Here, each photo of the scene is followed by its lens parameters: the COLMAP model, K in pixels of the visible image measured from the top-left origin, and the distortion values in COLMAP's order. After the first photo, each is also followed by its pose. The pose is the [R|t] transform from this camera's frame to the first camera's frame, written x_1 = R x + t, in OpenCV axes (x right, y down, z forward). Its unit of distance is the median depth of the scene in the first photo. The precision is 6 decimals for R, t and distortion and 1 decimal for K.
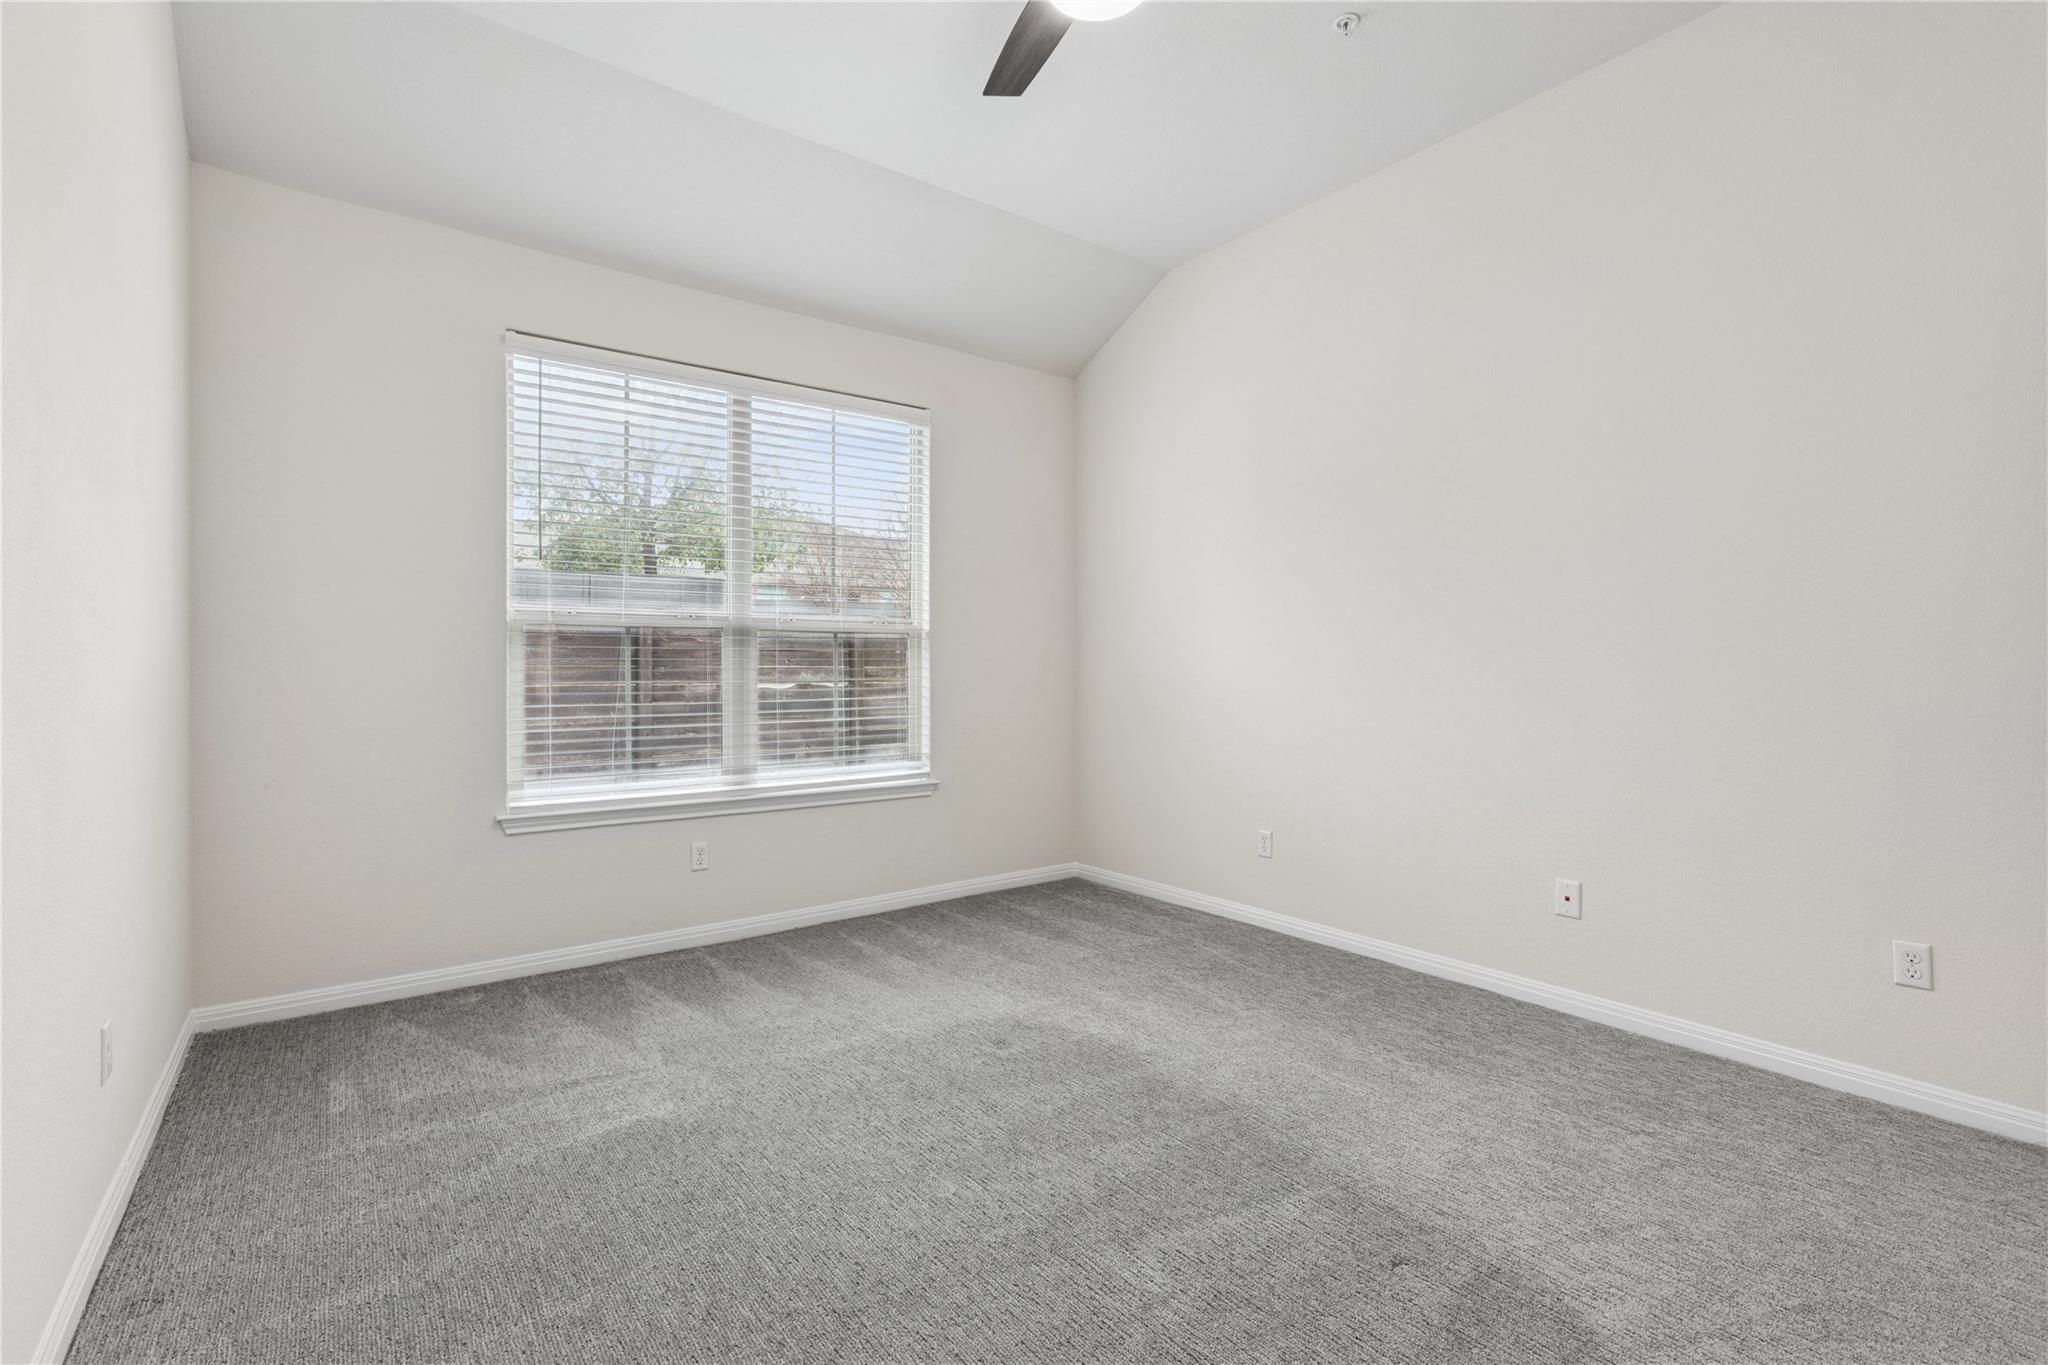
lens RADIAL K [[933.6, 0, 1007.2], [0, 933.6, 662.1], [0, 0, 1]] dist [-0.010373, 0.006472]
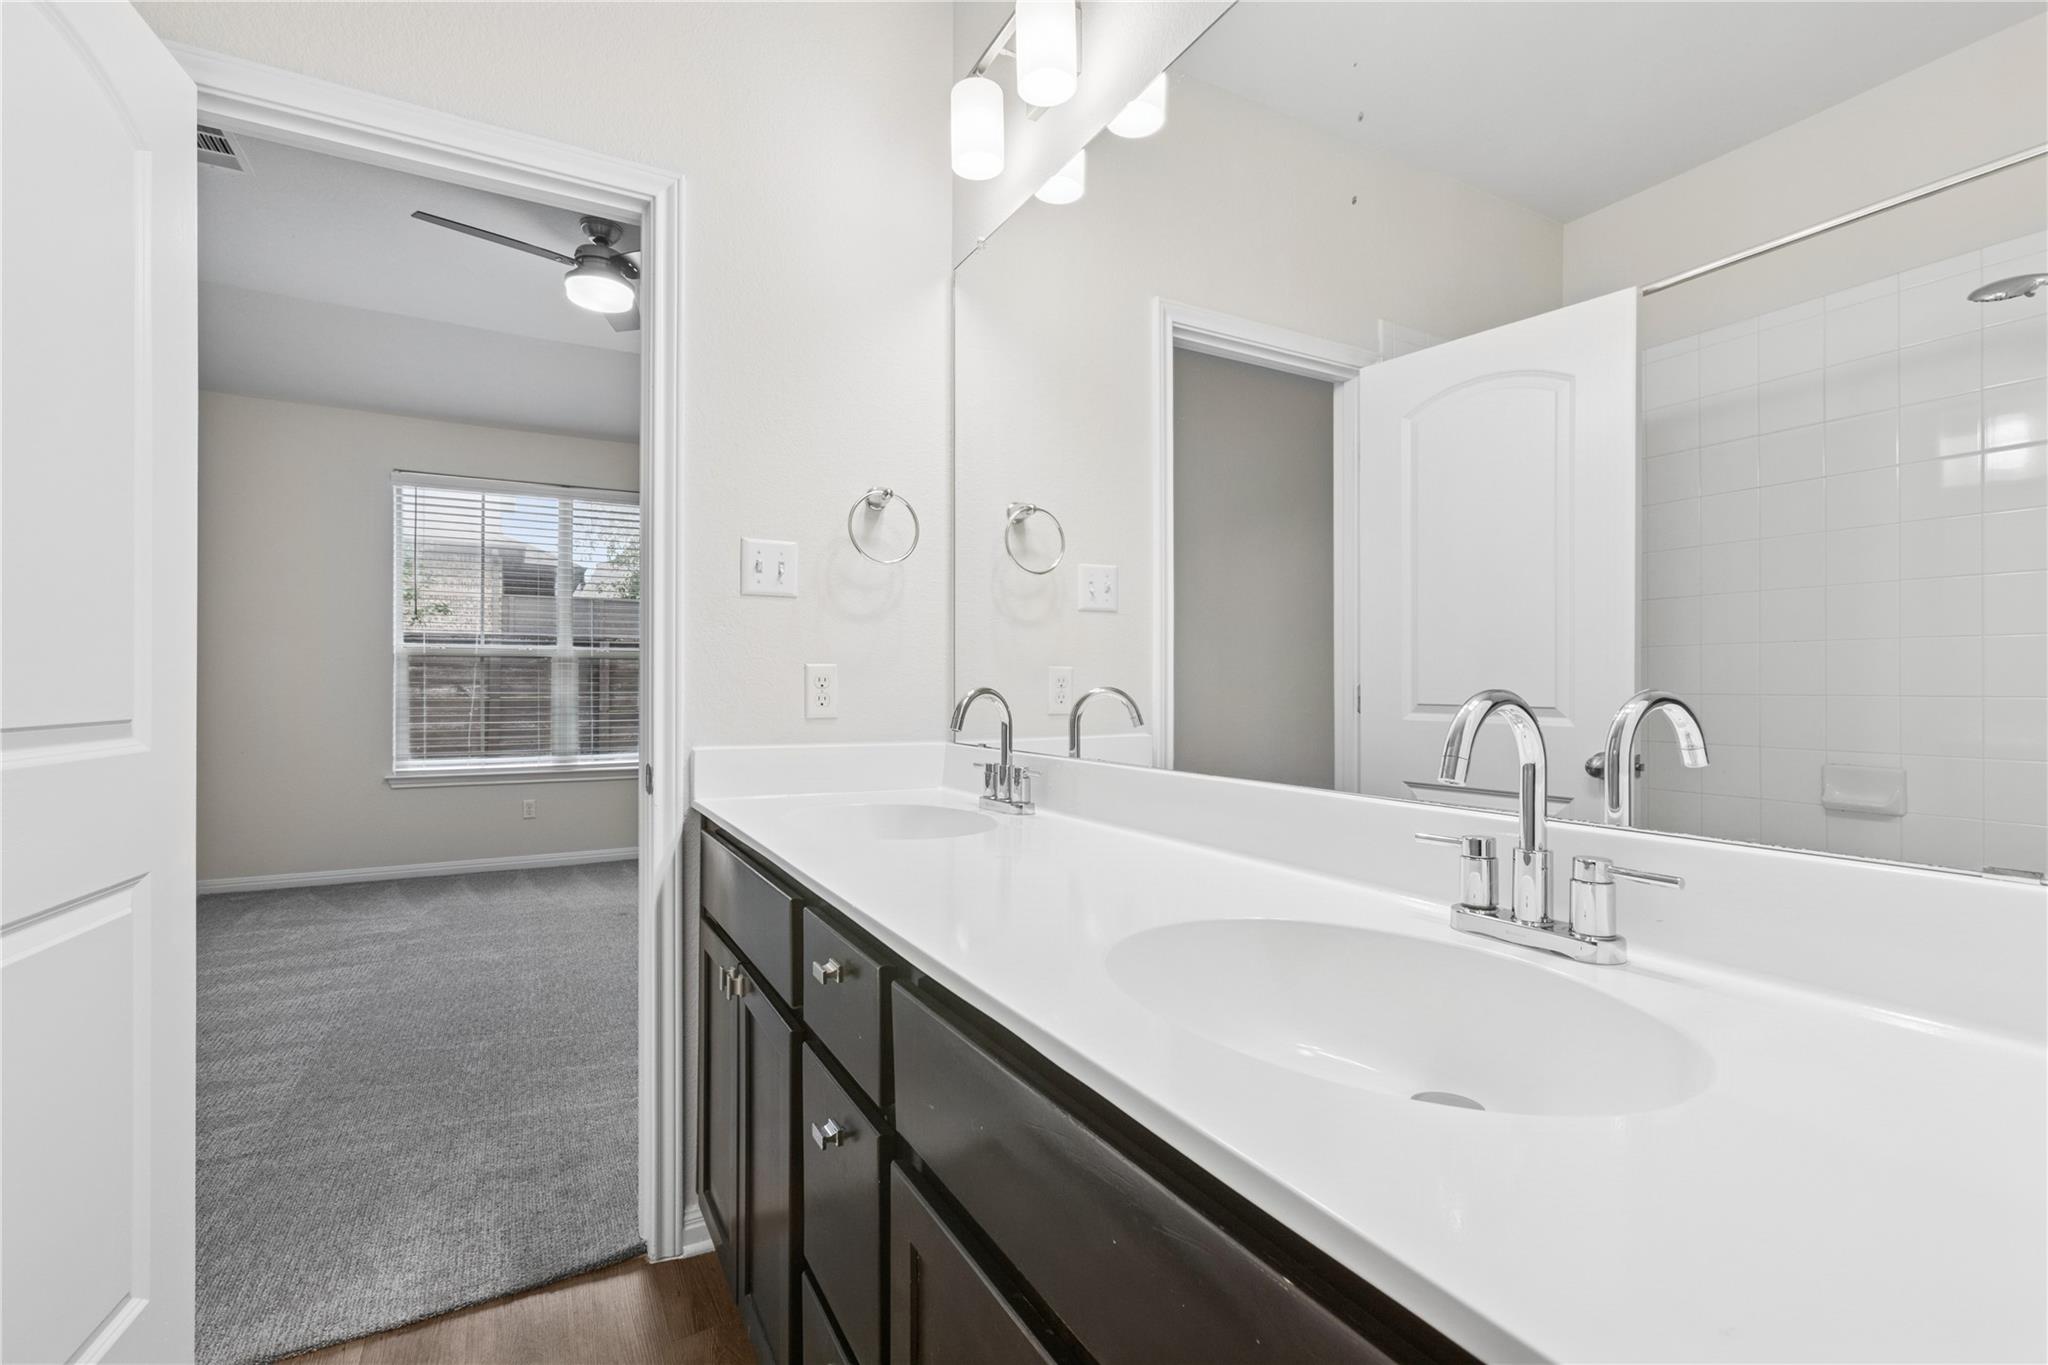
lens RADIAL K [[933.6, 0, 1030.6], [0, 933.6, 684.0], [0, 0, 1]] dist [-0.010373, 0.006472]
pose [[0.989823, 0.000167, -0.142303, 0.710112], [0.000472, 0.999990, 0.004453, -0.000453], [0.142302, -0.004475, 0.989813, -0.389395]]
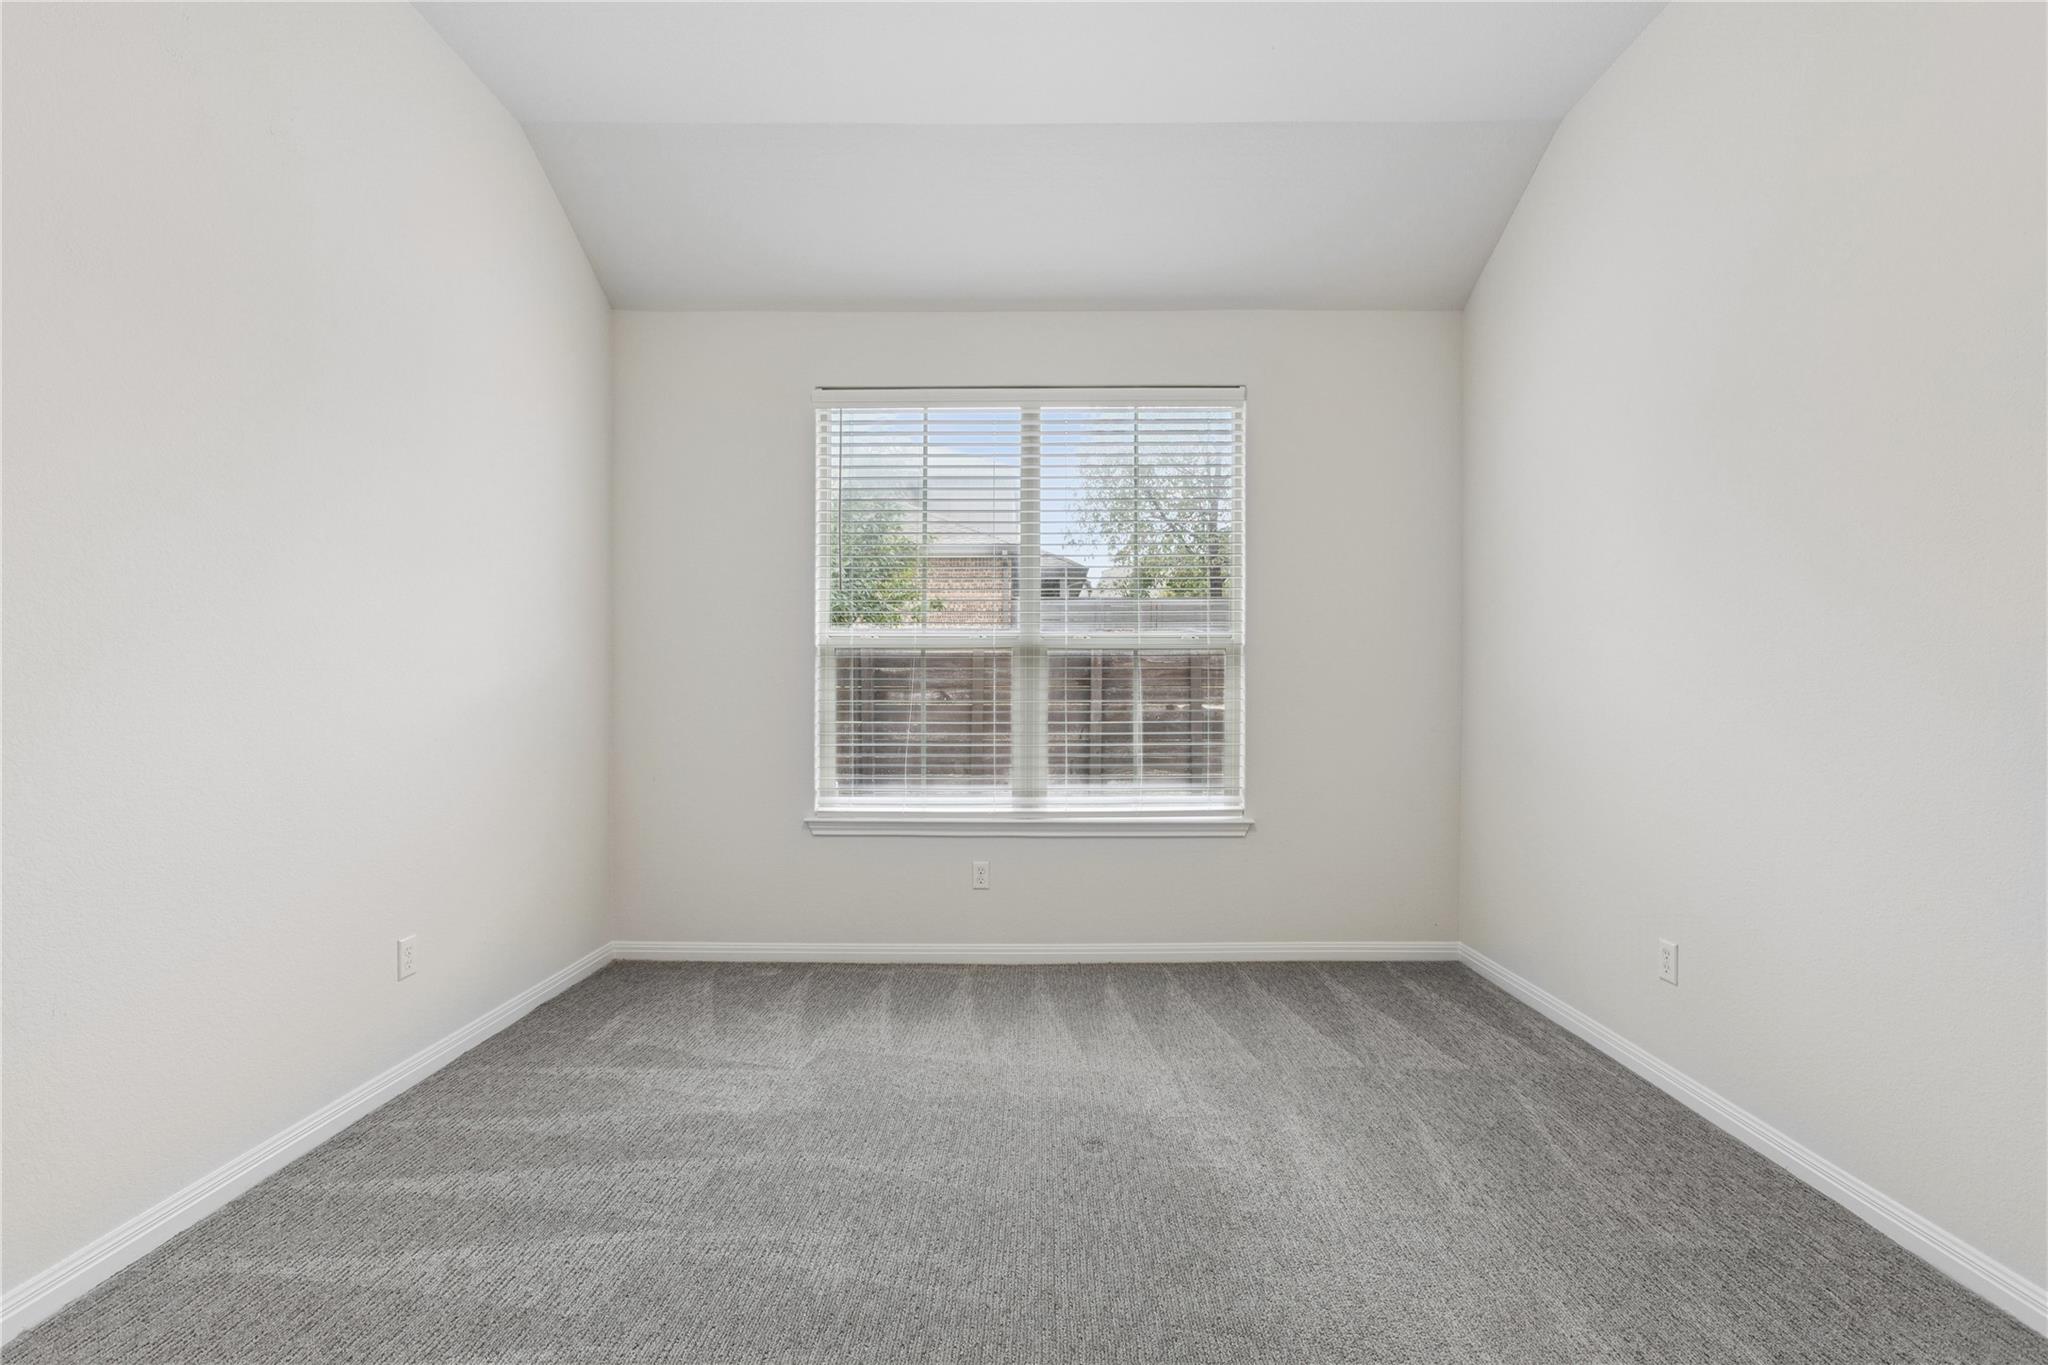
lens RADIAL K [[933.6, 0, 1033.1], [0, 933.6, 697.9], [0, 0, 1]] dist [-0.010373, 0.006472]
pose [[0.793457, 0.006324, -0.608593, 0.336580], [0.004204, 0.999865, 0.015871, 0.000834], [0.608612, -0.015151, 0.793324, 0.239124]]
